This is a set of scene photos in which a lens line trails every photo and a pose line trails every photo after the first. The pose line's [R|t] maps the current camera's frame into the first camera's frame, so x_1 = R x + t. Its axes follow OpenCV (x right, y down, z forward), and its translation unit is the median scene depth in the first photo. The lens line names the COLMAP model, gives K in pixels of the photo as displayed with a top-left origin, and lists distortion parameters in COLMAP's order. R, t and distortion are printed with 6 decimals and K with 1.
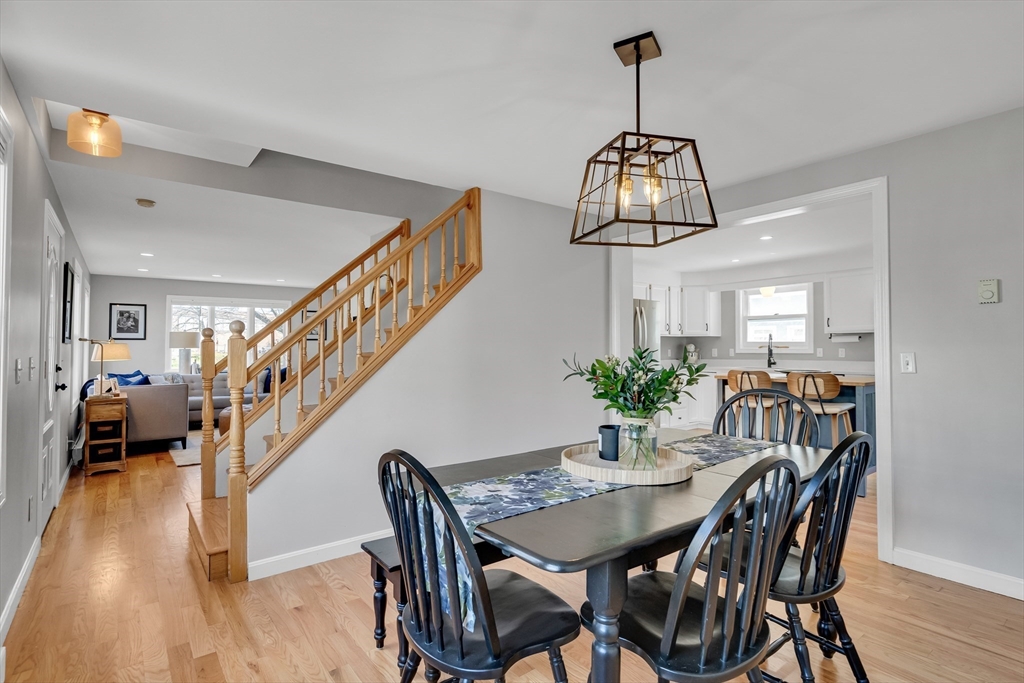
lens RADIAL K [[498.7, 0, 507.6], [0, 498.7, 338.3], [0, 0, 1]] dist [-0.002071, -0.000254]
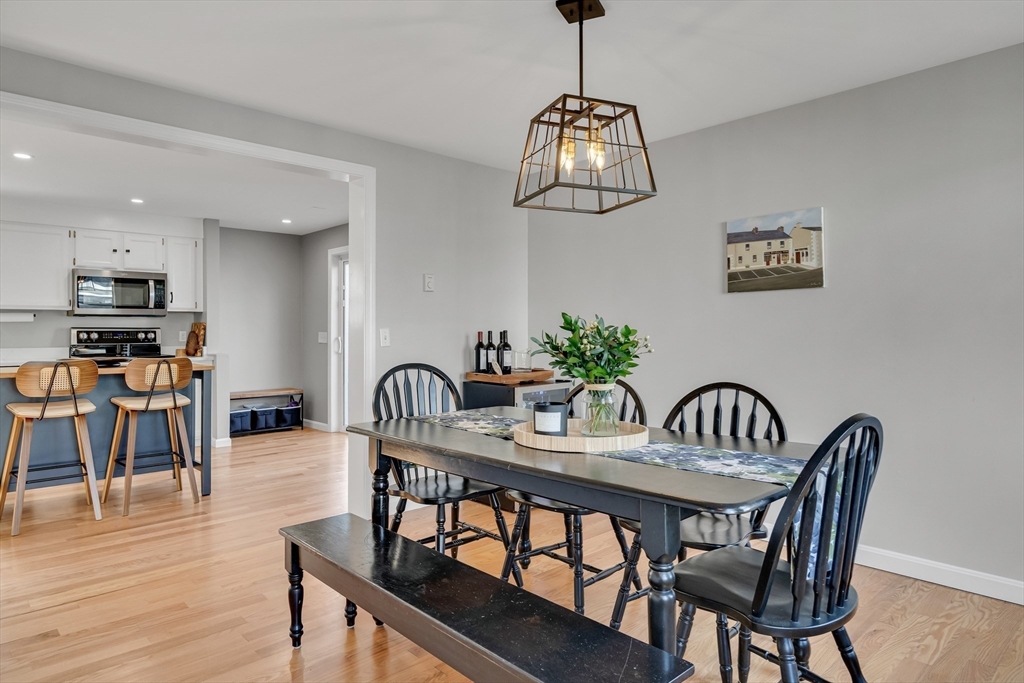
lens RADIAL K [[617.4, 0, 512.7], [0, 617.4, 325.4], [0, 0, 1]] dist [0.004167, 0.002150]
pose [[-0.104369, 0.012479, 0.994460, -0.237307], [-0.014671, 0.999793, -0.014086, 0.012757], [-0.994430, -0.016059, -0.104164, 0.333638]]
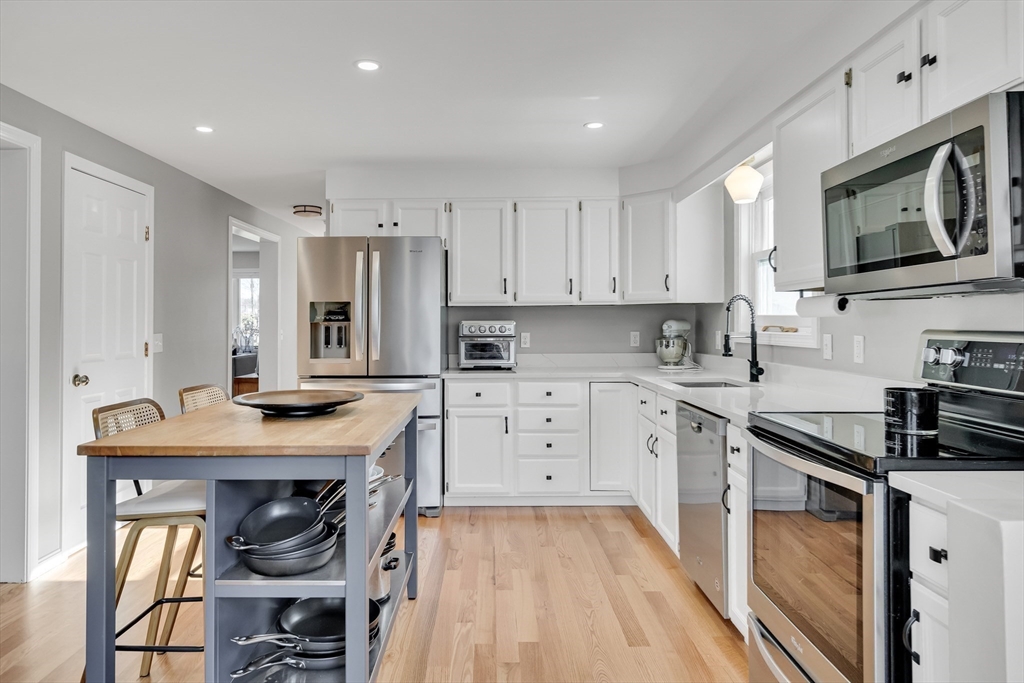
lens RADIAL K [[656.8, 0, 490.4], [0, 656.8, 315.2], [0, 0, 1]] dist [0.001580, -0.000841]
pose [[0.787552, -0.005172, -0.616227, 0.669870], [0.010427, 0.999933, 0.004933, 0.002031], [0.616161, -0.010311, 0.787553, 0.463430]]
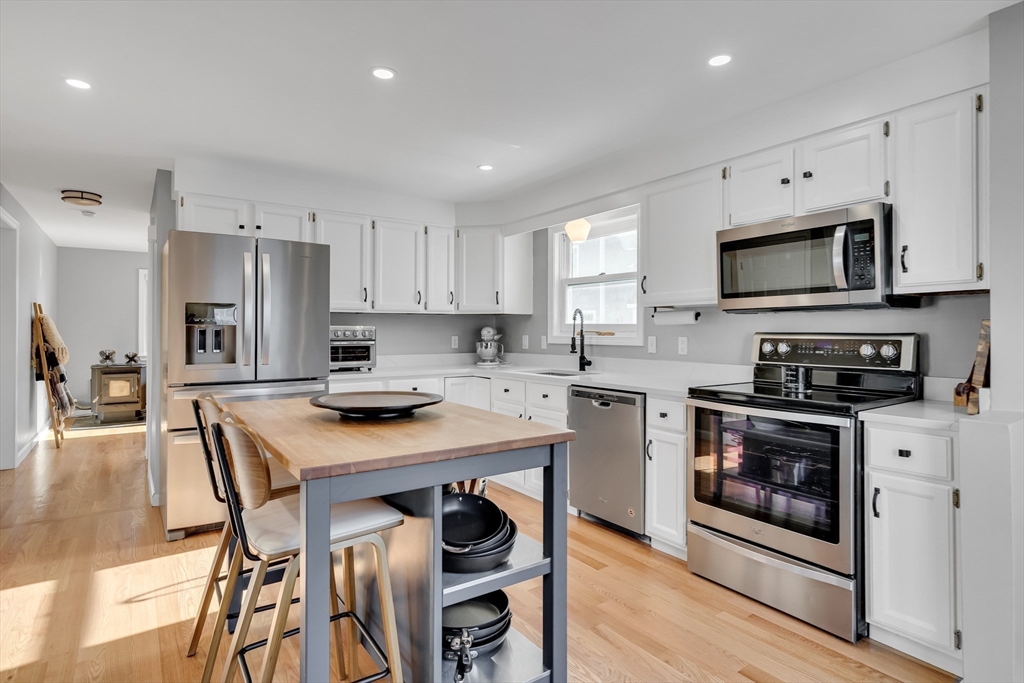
lens RADIAL K [[536.5, 0, 515.6], [0, 536.5, 327.5], [0, 0, 1]] dist [0.001243, 0.000281]
pose [[0.998917, 0.006459, -0.046067, 0.472778], [-0.005991, 0.999929, 0.010294, 0.005447], [0.046130, -0.010007, 0.998885, 0.403591]]
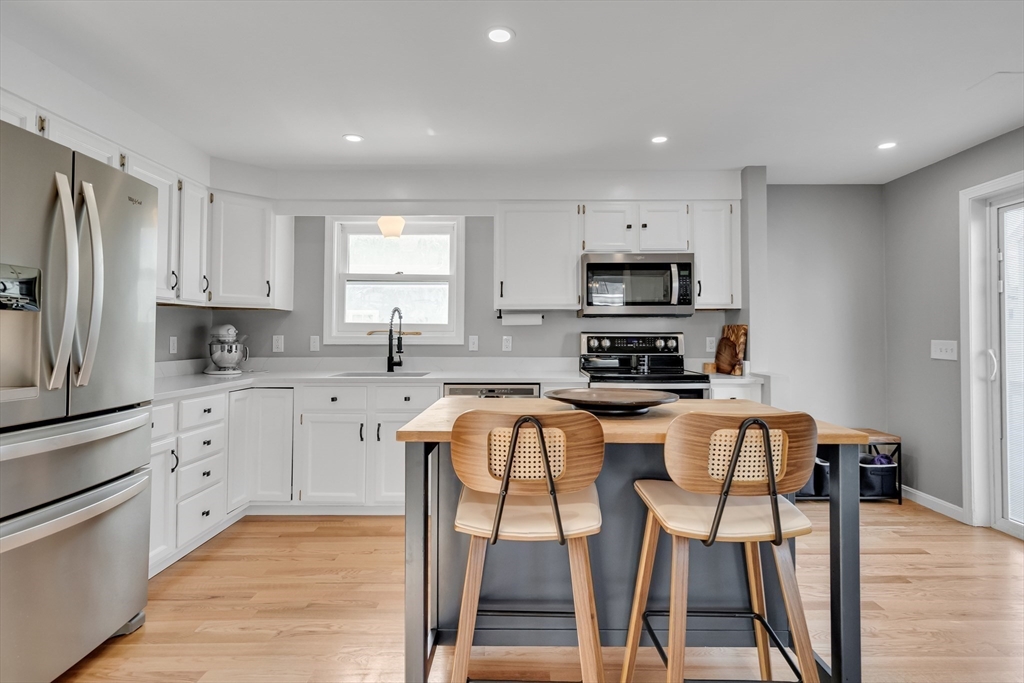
lens RADIAL K [[536.5, 0, 515.6], [0, 536.5, 327.5], [0, 0, 1]] dist [0.001243, 0.000281]
pose [[0.617111, 0.019404, 0.786637, 0.159073], [-0.019371, 0.999768, -0.009465, 0.014427], [-0.786638, -0.009397, 0.617343, 0.539888]]
